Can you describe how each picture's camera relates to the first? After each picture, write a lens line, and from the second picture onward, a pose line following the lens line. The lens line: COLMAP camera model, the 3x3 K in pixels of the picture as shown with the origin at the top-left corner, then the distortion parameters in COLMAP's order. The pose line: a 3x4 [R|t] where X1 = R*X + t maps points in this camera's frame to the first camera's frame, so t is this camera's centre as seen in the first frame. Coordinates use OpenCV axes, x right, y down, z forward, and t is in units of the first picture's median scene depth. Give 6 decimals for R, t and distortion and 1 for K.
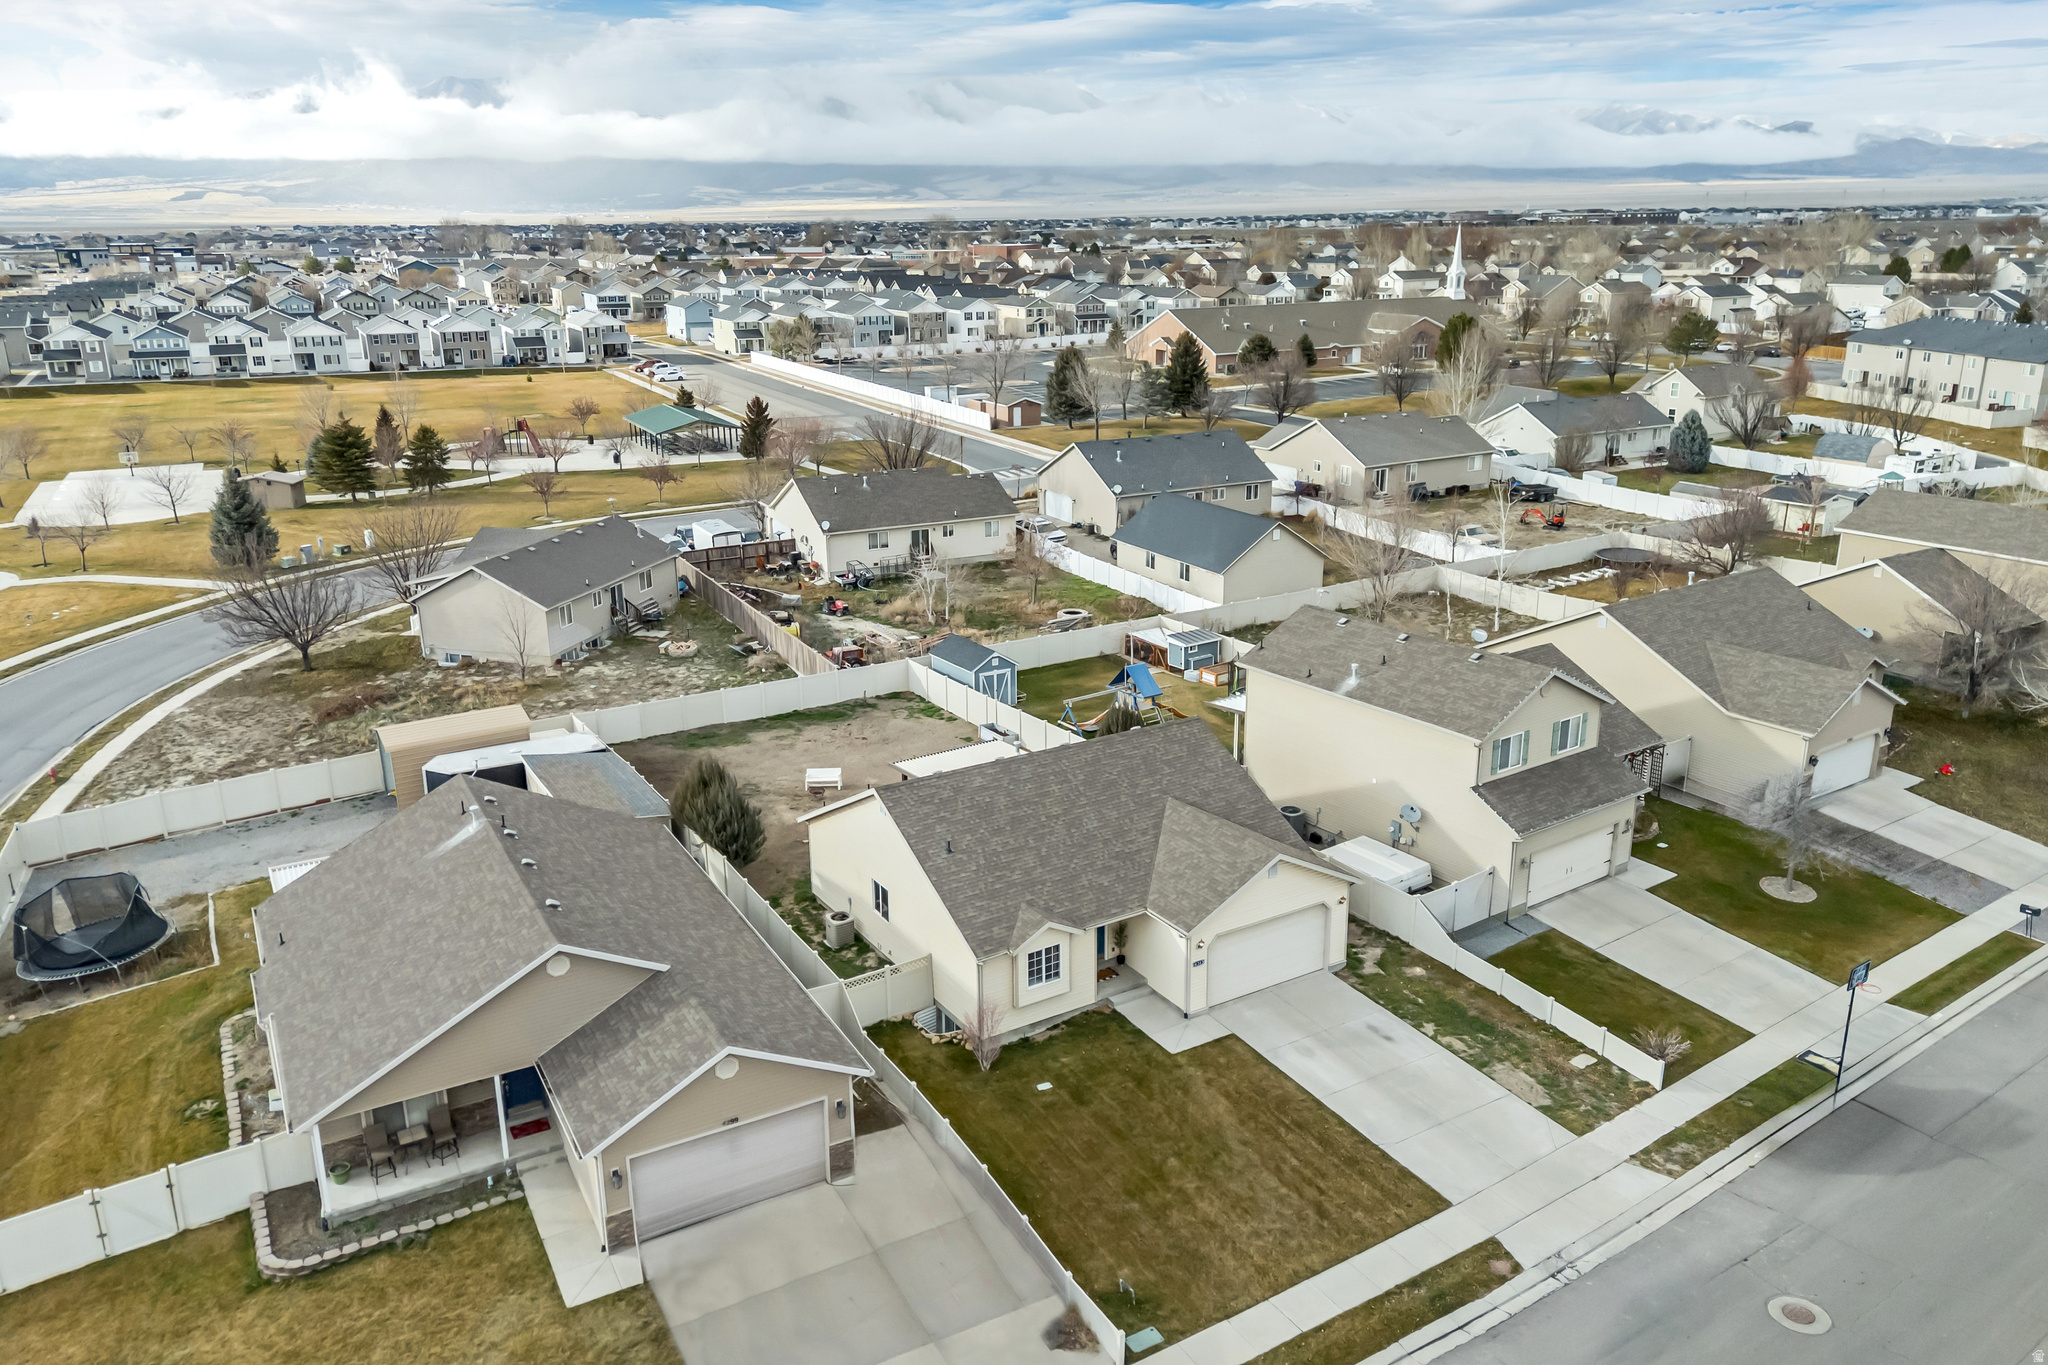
lens RADIAL K [[1498.6, 0, 1024.0], [0, 1498.6, 682.5], [0, 0, 1]] dist [0.111465, -0.121896]
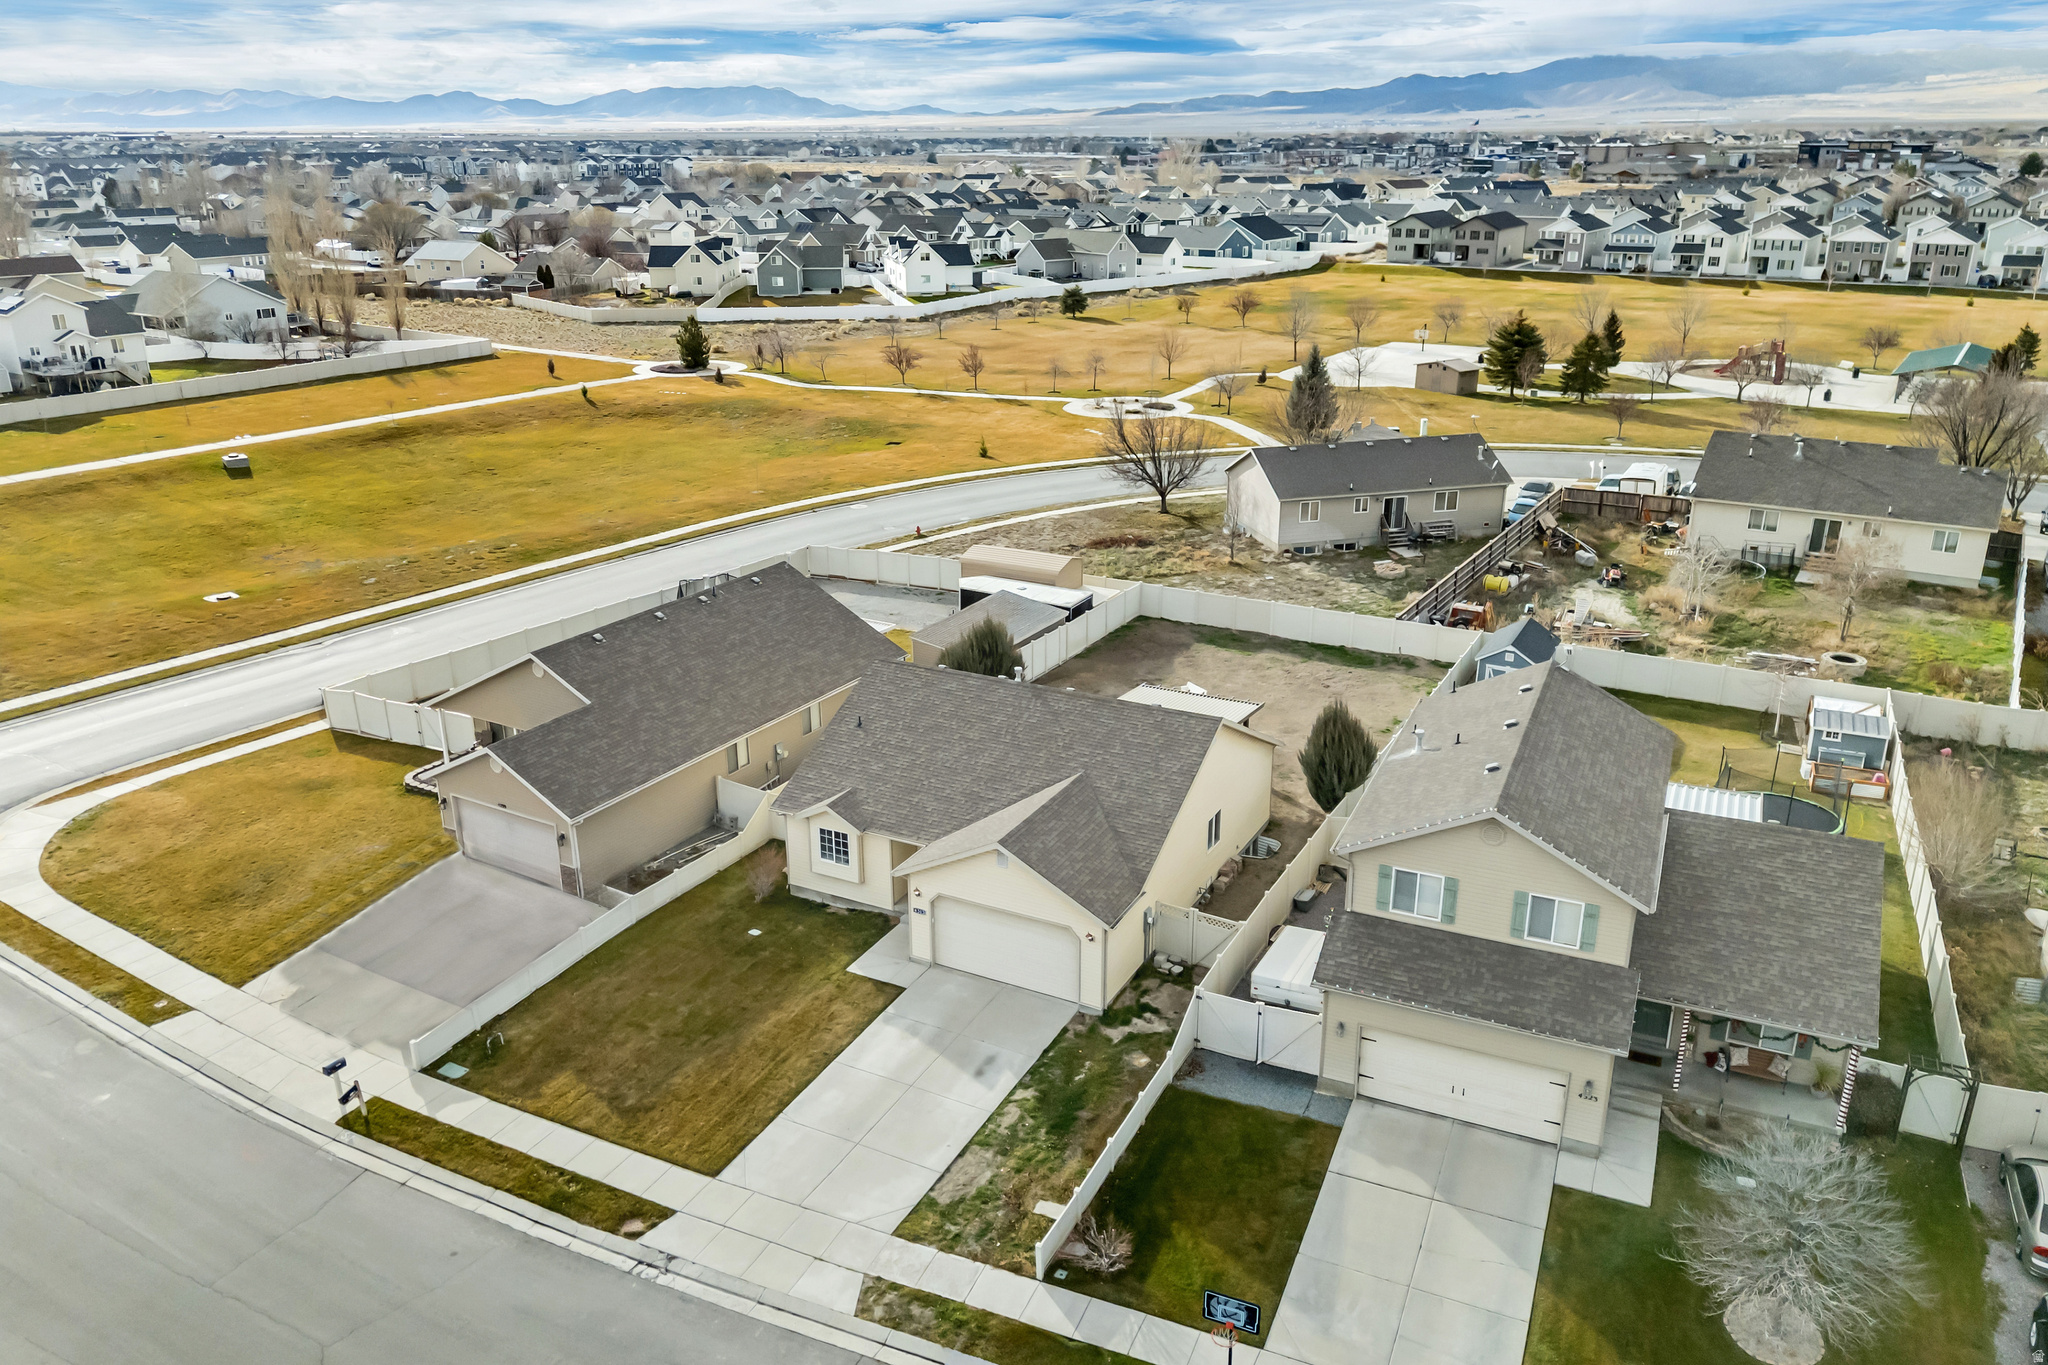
lens RADIAL K [[1498.6, 0, 1024.0], [0, 1498.6, 682.5], [0, 0, 1]] dist [0.111465, -0.121896]
pose [[0.500841, 0.305071, -0.809994, 0.835809], [-0.254540, 0.946357, 0.199041, -0.155558], [0.827265, 0.106488, 0.551627, 0.465839]]
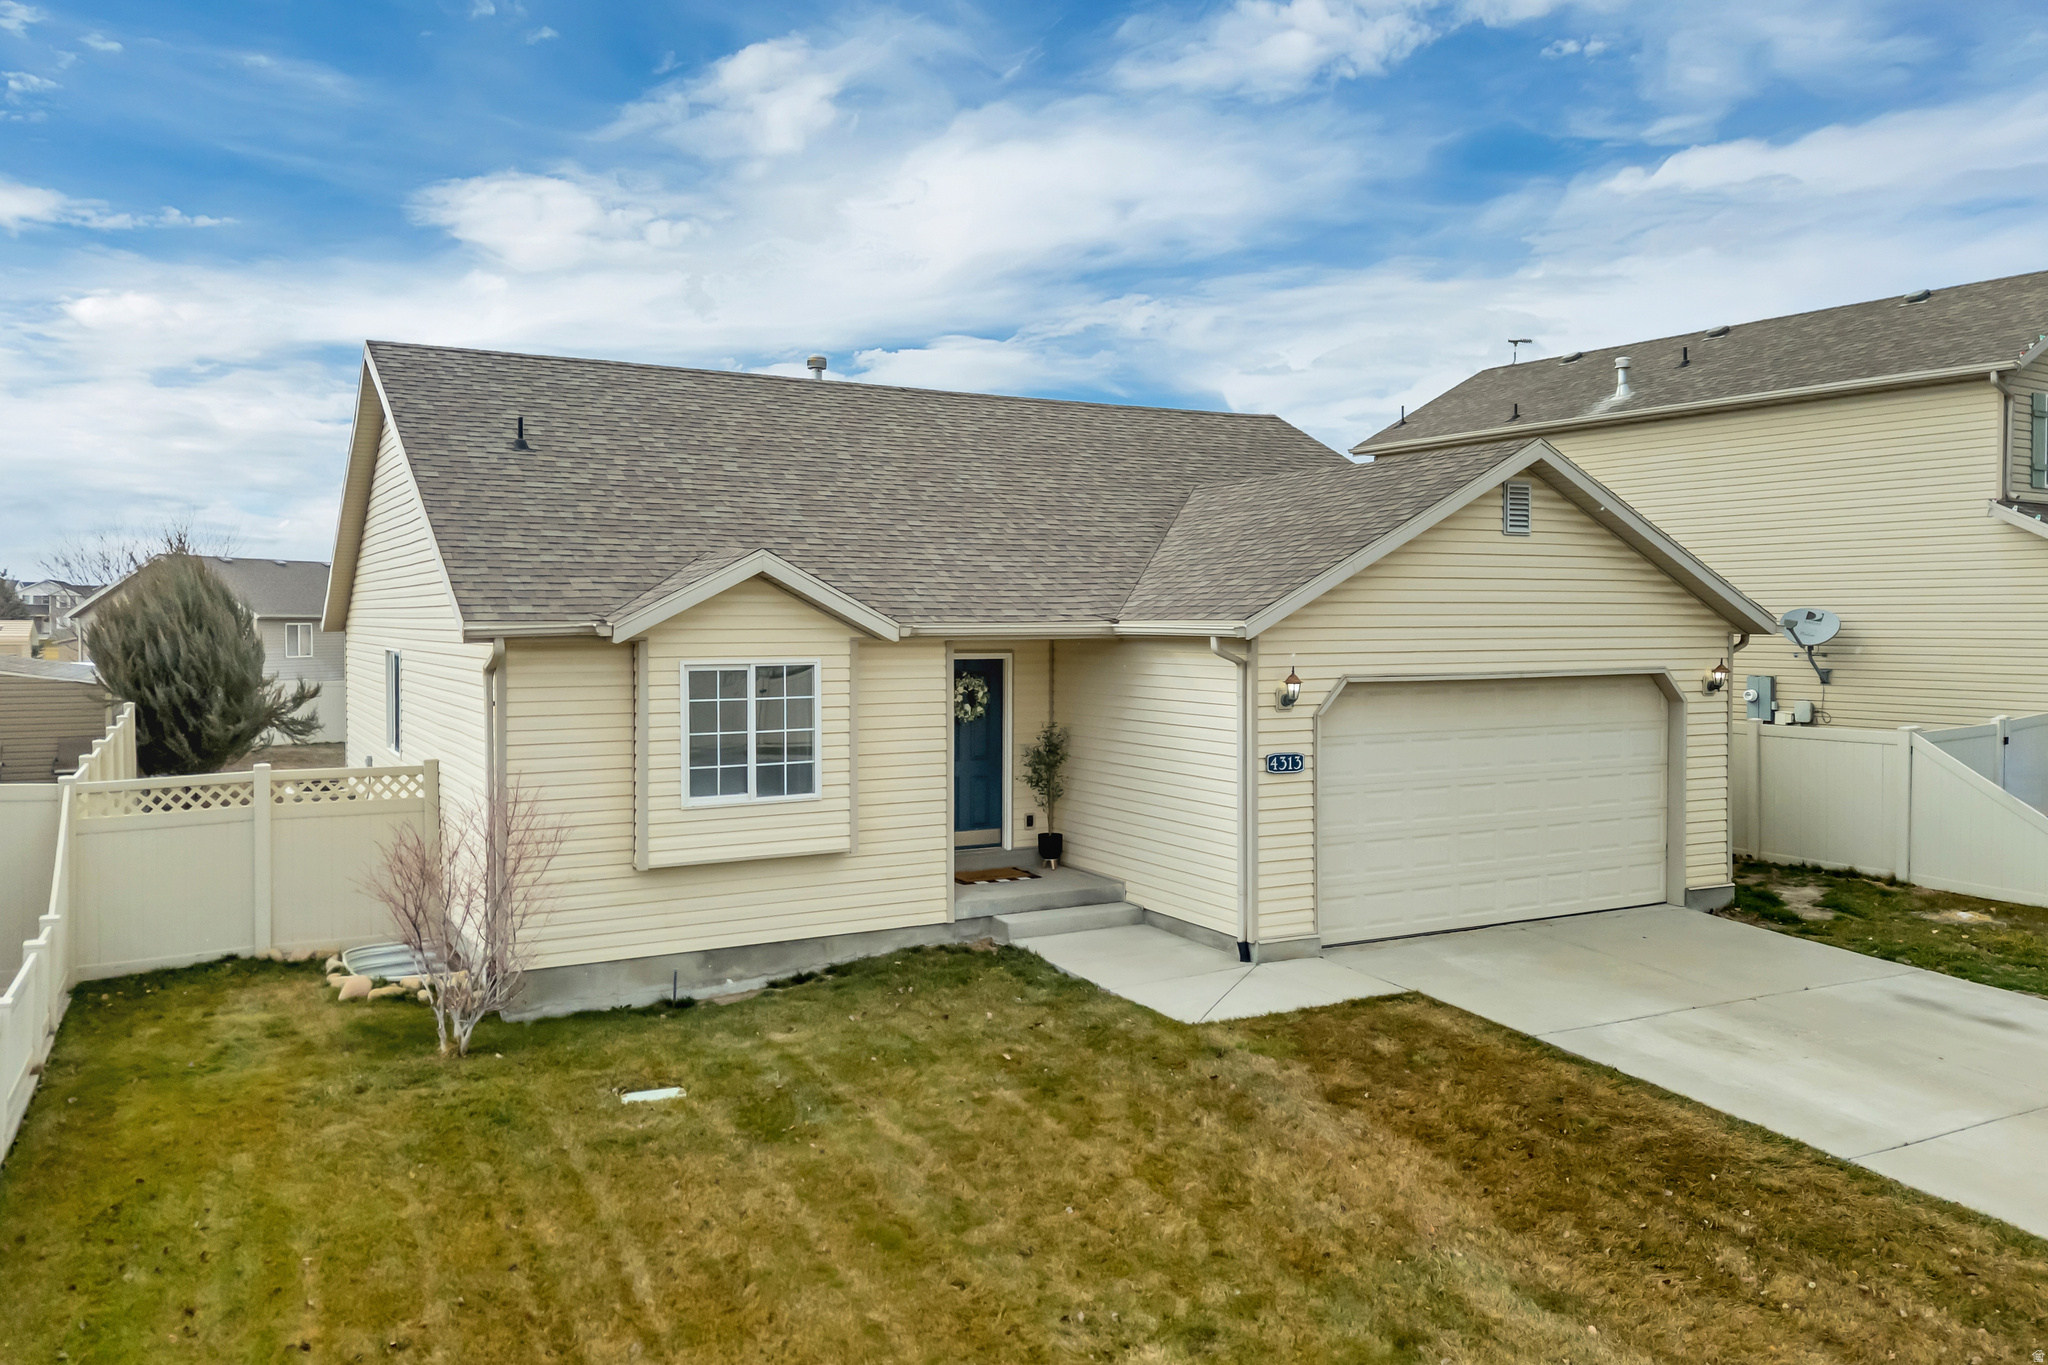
lens RADIAL K [[1498.6, 0, 1024.0], [0, 1498.6, 682.5], [0, 0, 1]] dist [0.111465, -0.121896]
pose [[0.998582, 0.008098, -0.052623, 0.074430], [-0.021558, 0.965220, -0.260549, 0.232496], [0.048683, 0.261313, 0.964026, 0.657941]]
